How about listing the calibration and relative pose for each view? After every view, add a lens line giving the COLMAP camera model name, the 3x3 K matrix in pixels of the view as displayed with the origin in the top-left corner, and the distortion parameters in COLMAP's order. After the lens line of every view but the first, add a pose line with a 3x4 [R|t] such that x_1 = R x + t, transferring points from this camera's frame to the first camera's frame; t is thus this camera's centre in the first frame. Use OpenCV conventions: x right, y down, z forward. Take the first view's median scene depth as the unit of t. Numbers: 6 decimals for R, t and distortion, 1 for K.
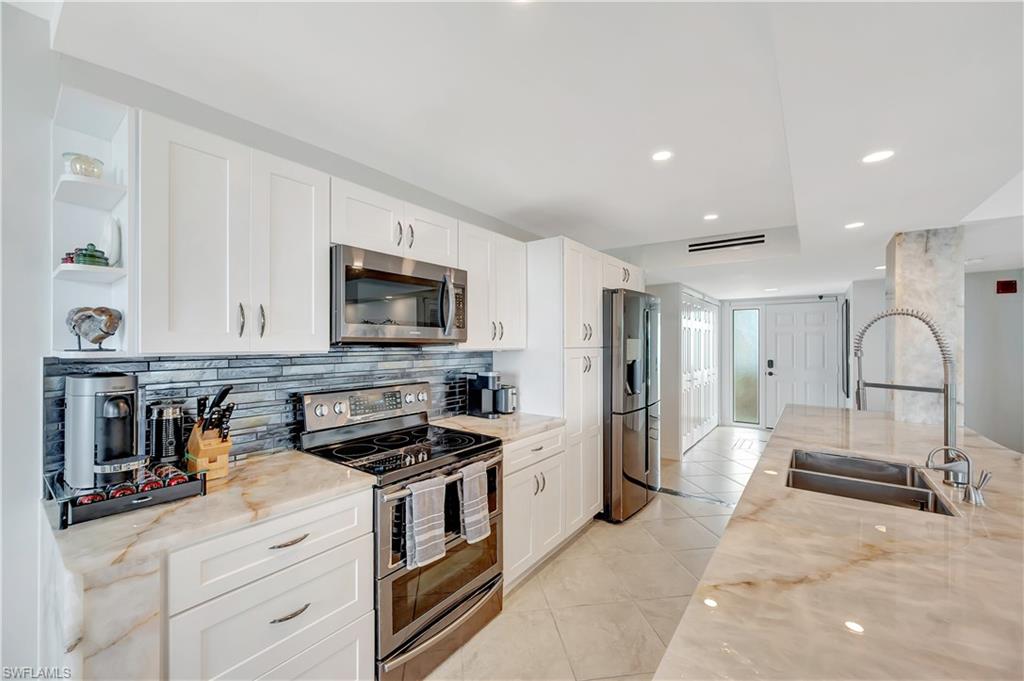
lens RADIAL K [[410.7, 0, 512.5], [0, 410.7, 347.1], [0, 0, 1]] dist [0.002882, -0.000045]
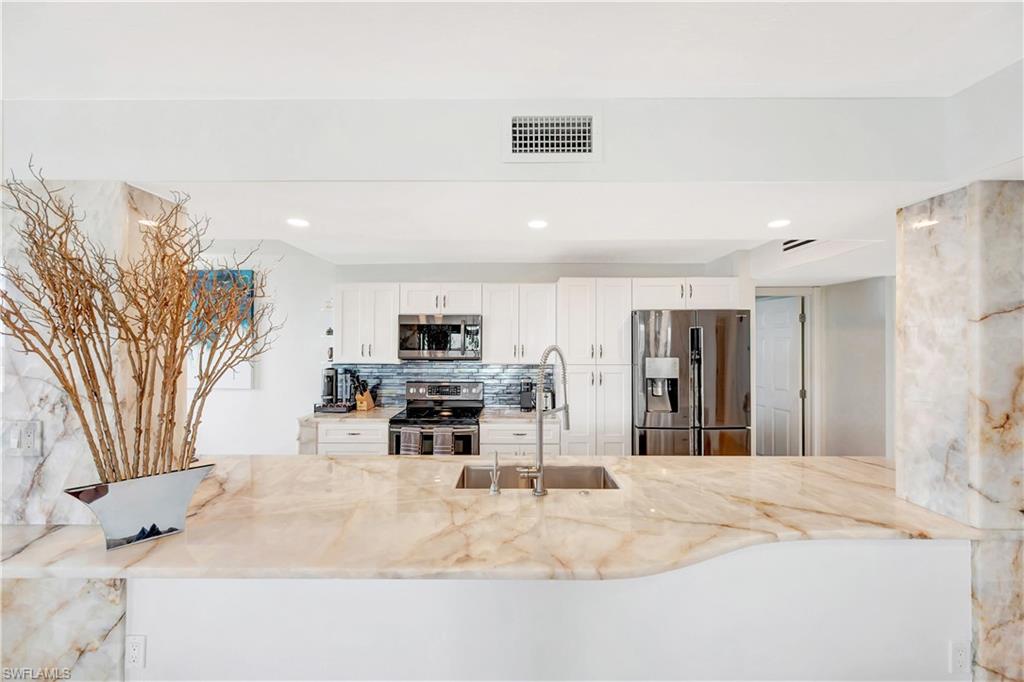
lens RADIAL K [[402.6, 0, 498.4], [0, 402.6, 342.1], [0, 0, 1]] dist [0.002003, -0.000069]
pose [[0.582104, -0.005782, -0.813094, 2.065325], [-0.008210, 0.999882, -0.012988, -0.098603], [0.813073, 0.014236, 0.581988, 0.213326]]
